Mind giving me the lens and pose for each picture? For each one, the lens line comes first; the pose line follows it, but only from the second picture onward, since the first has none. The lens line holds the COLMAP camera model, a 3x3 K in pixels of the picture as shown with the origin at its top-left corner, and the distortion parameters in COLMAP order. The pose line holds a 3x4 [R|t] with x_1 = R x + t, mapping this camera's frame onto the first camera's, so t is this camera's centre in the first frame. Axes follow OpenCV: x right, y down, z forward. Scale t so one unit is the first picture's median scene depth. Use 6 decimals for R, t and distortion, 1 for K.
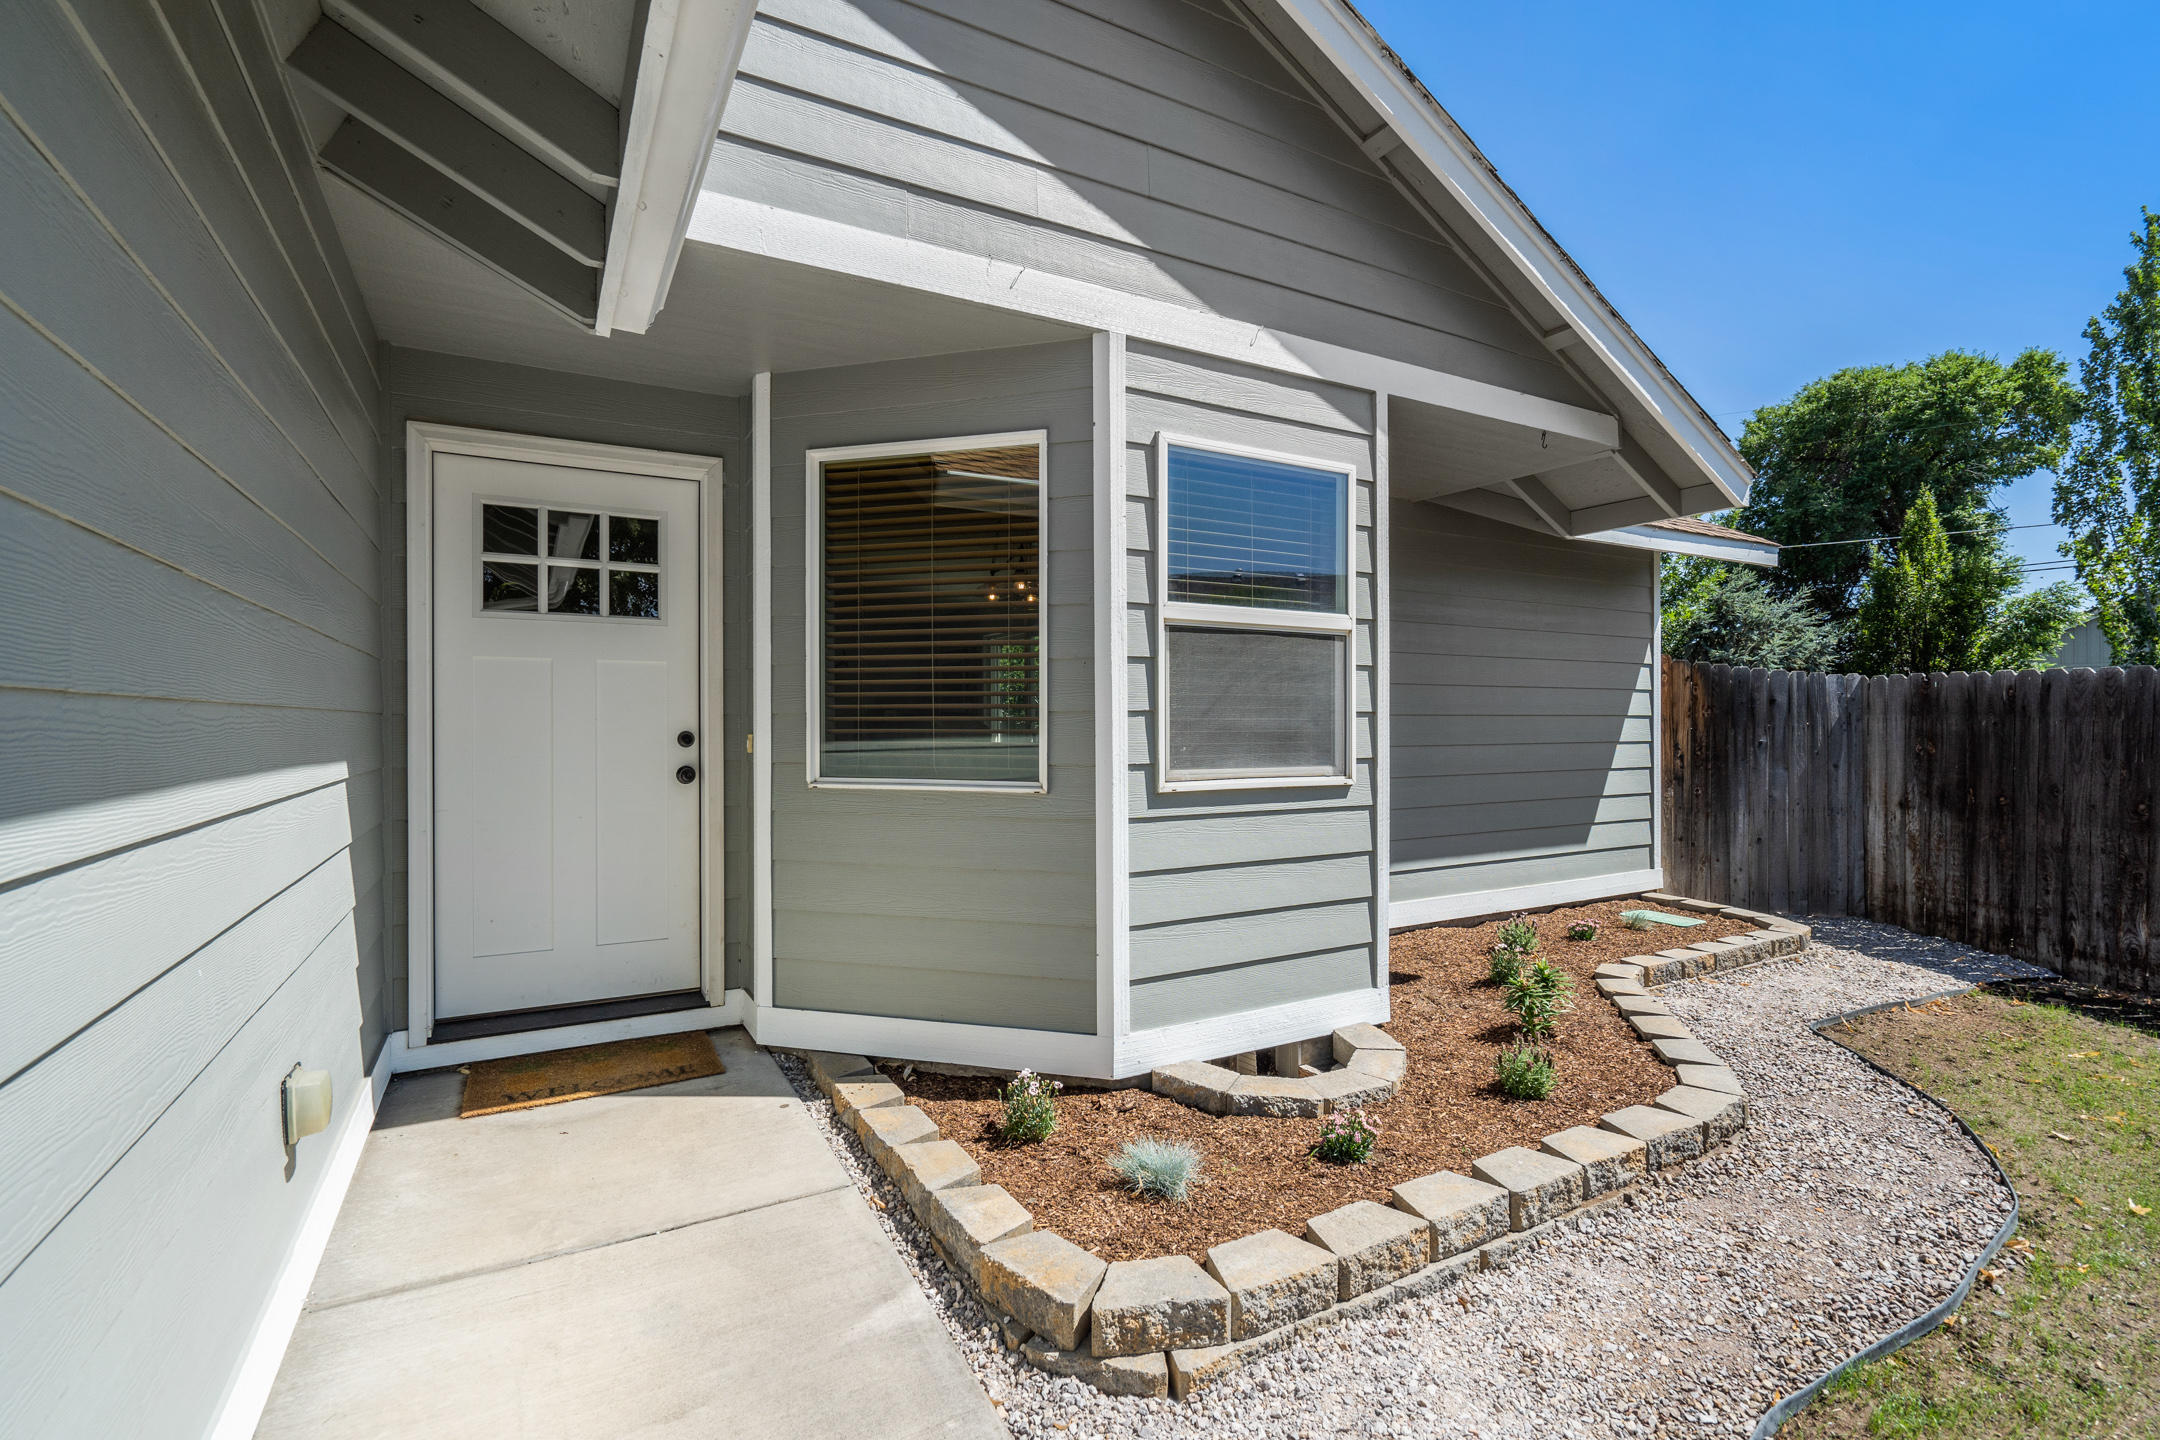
lens RADIAL K [[980.9, 0, 1071.0], [0, 980.9, 728.8], [0, 0, 1]] dist [-0.002317, 0.000118]
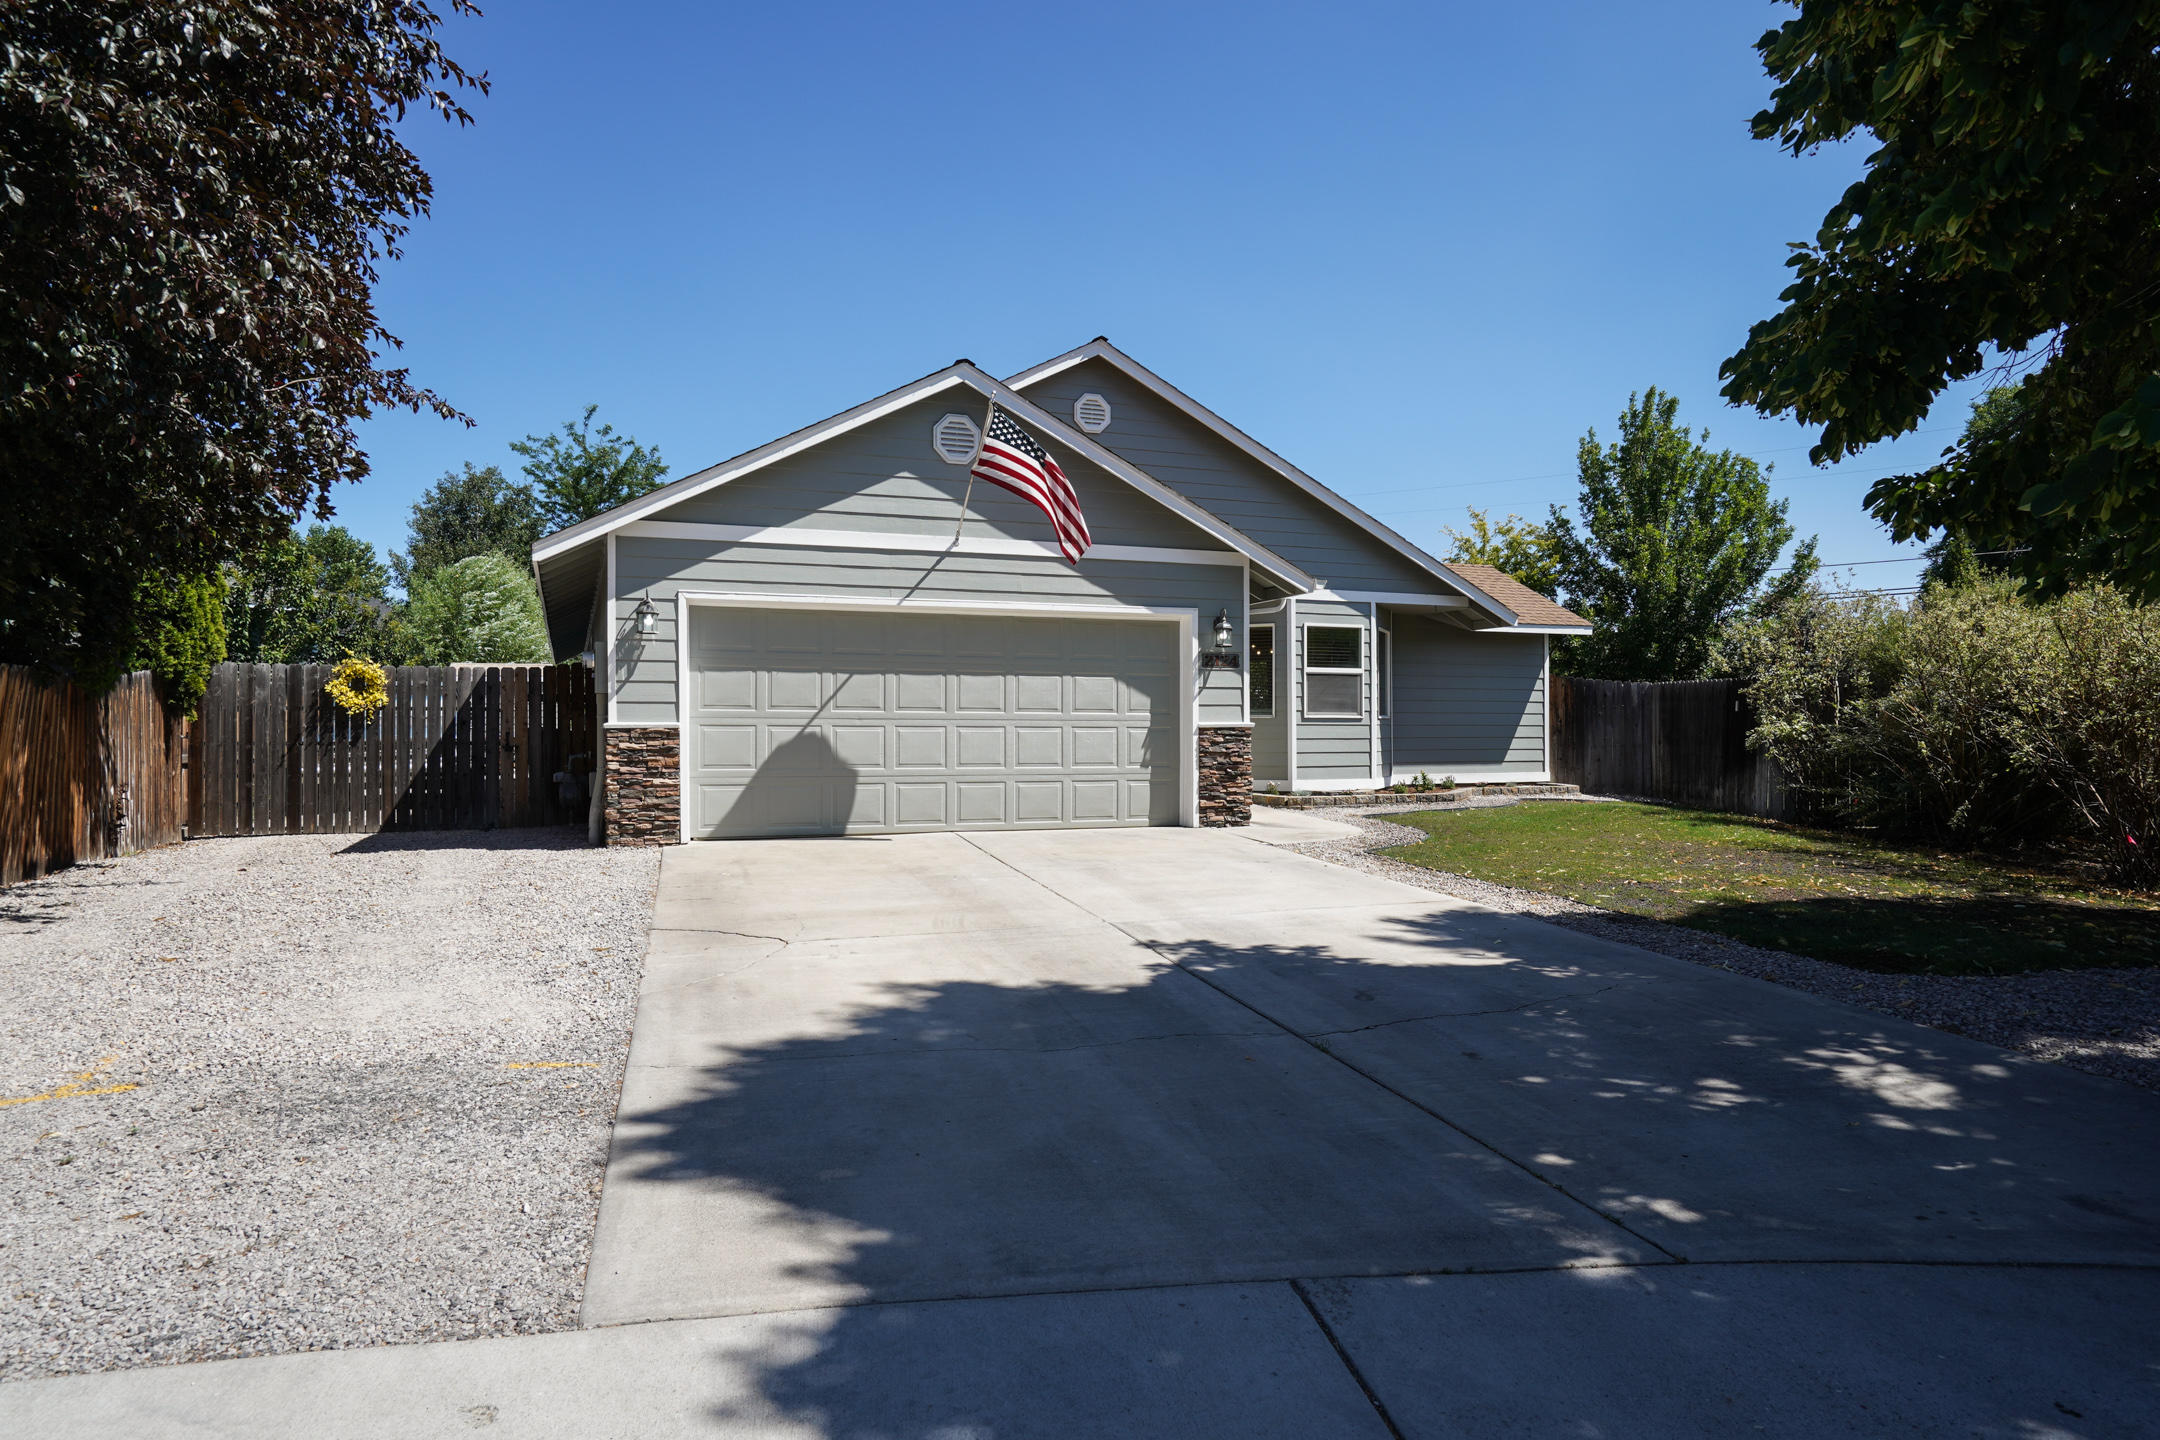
lens RADIAL K [[1288.1, 0, 1086.0], [0, 1288.1, 726.6], [0, 0, 1]] dist [-0.022710, 0.000169]
pose [[0.992331, -0.000865, -0.123607, -0.116854], [-0.000741, 0.999916, -0.012945, 0.143091], [0.123608, 0.012937, 0.992247, -3.544501]]
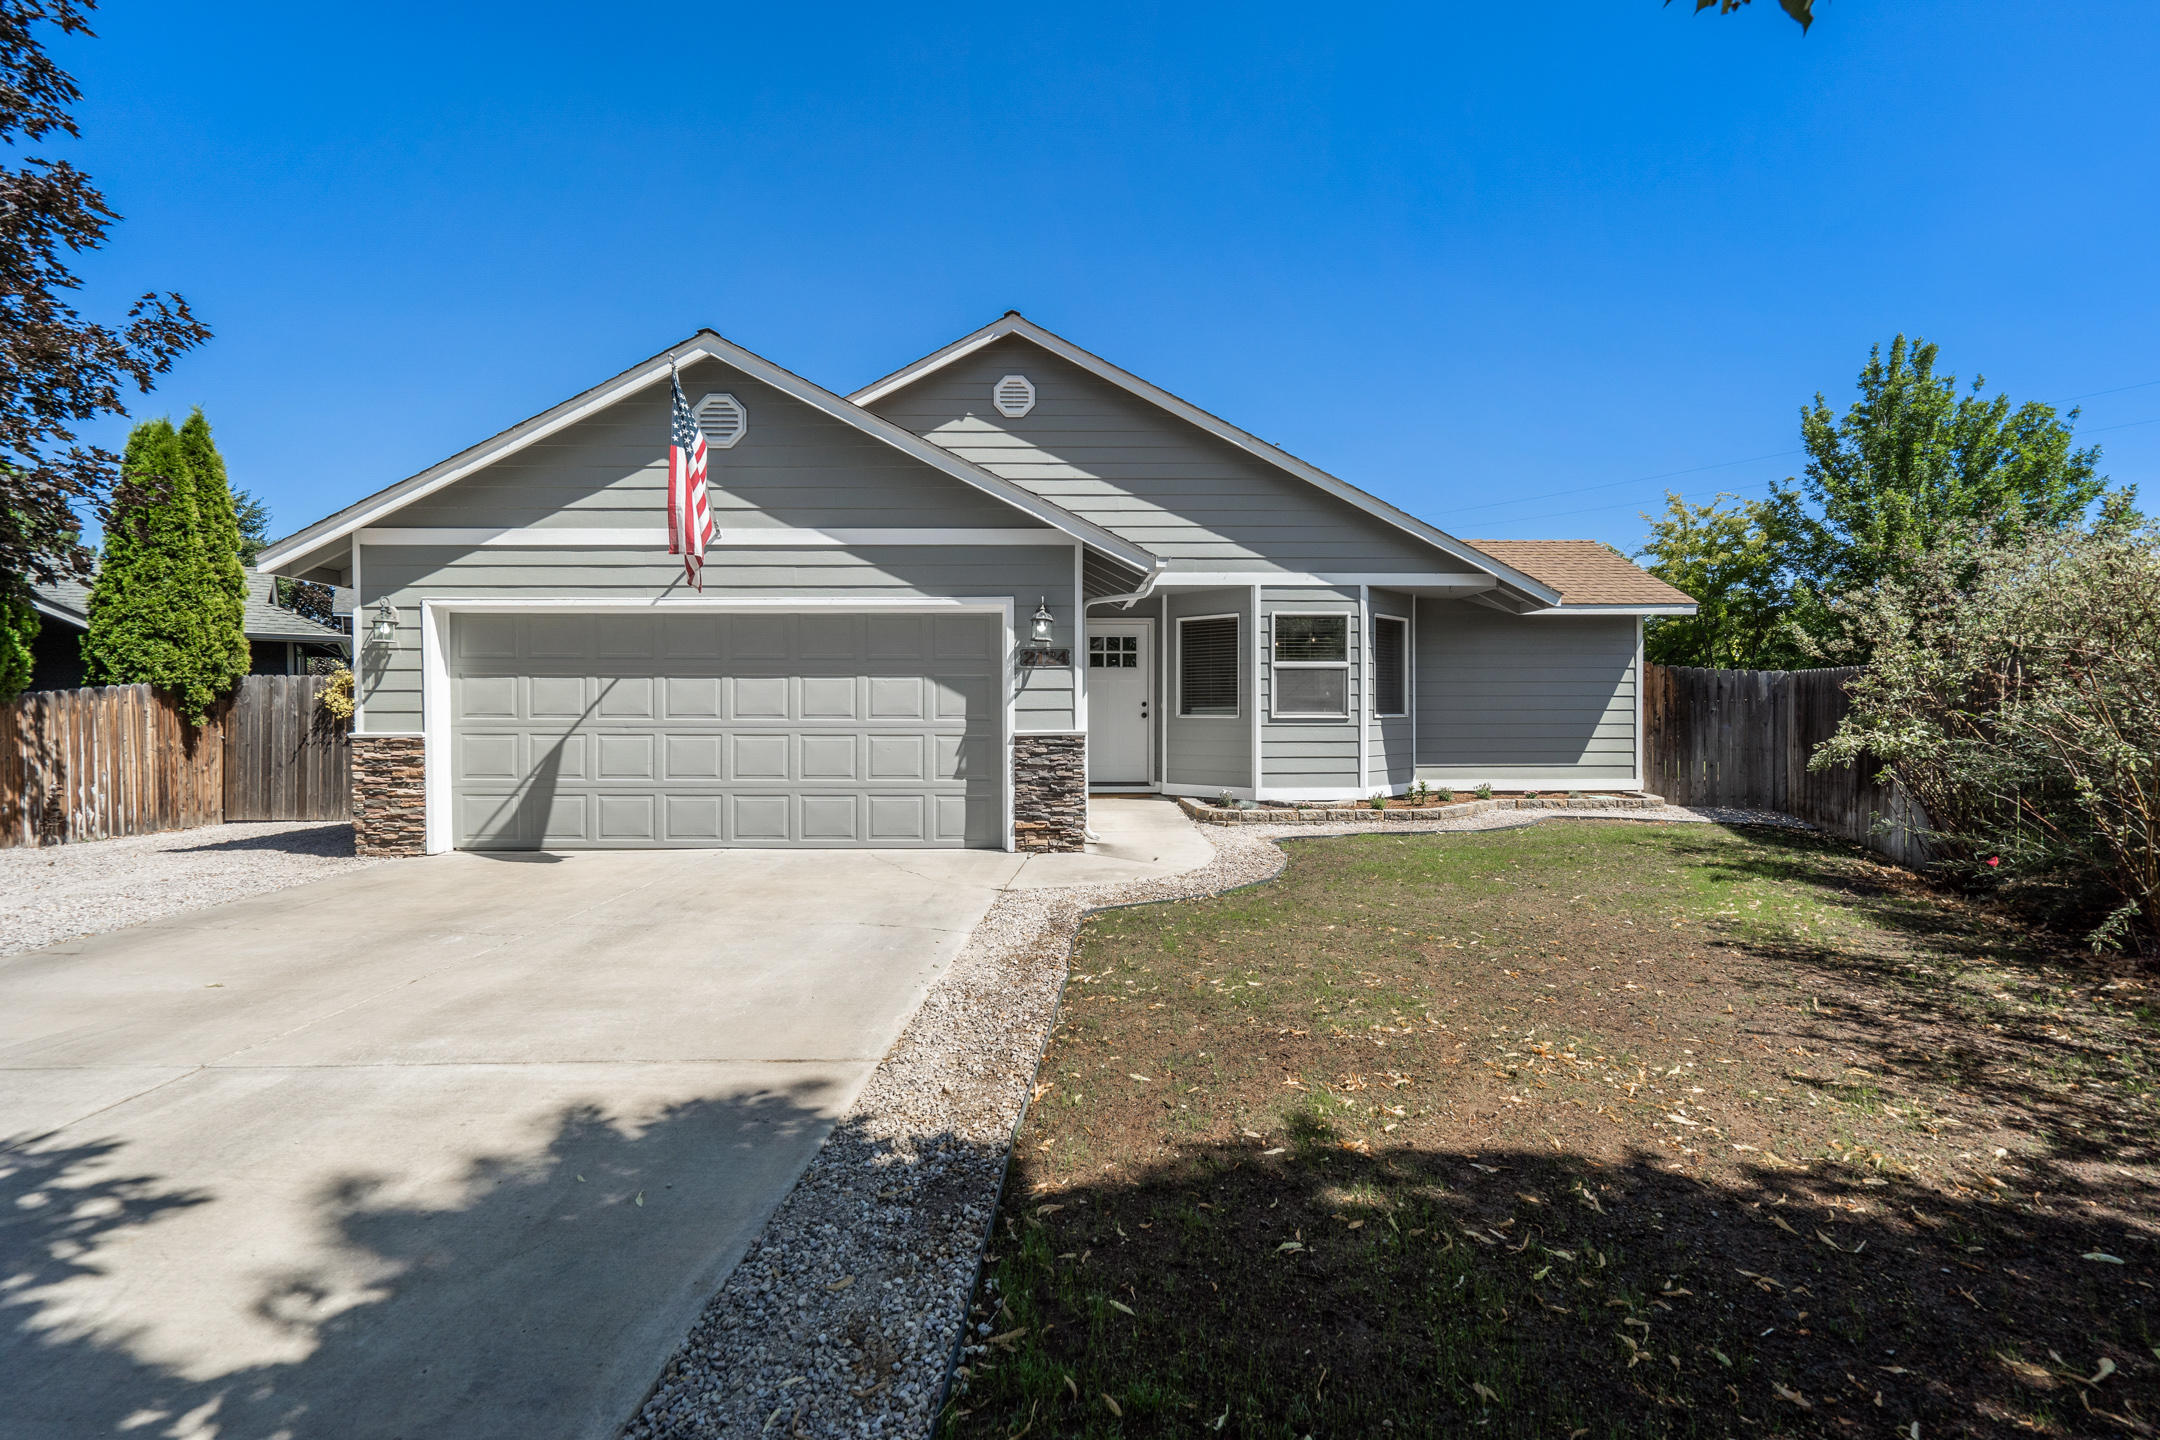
lens RADIAL K [[980.9, 0, 1070.4], [0, 980.9, 720.3], [0, 0, 1]] dist [-0.002317, 0.000118]
pose [[0.887751, 0.002728, -0.460316, 0.902140], [-0.003224, 0.999995, -0.000292, 0.065894], [0.460313, 0.001743, 0.887755, -2.030308]]
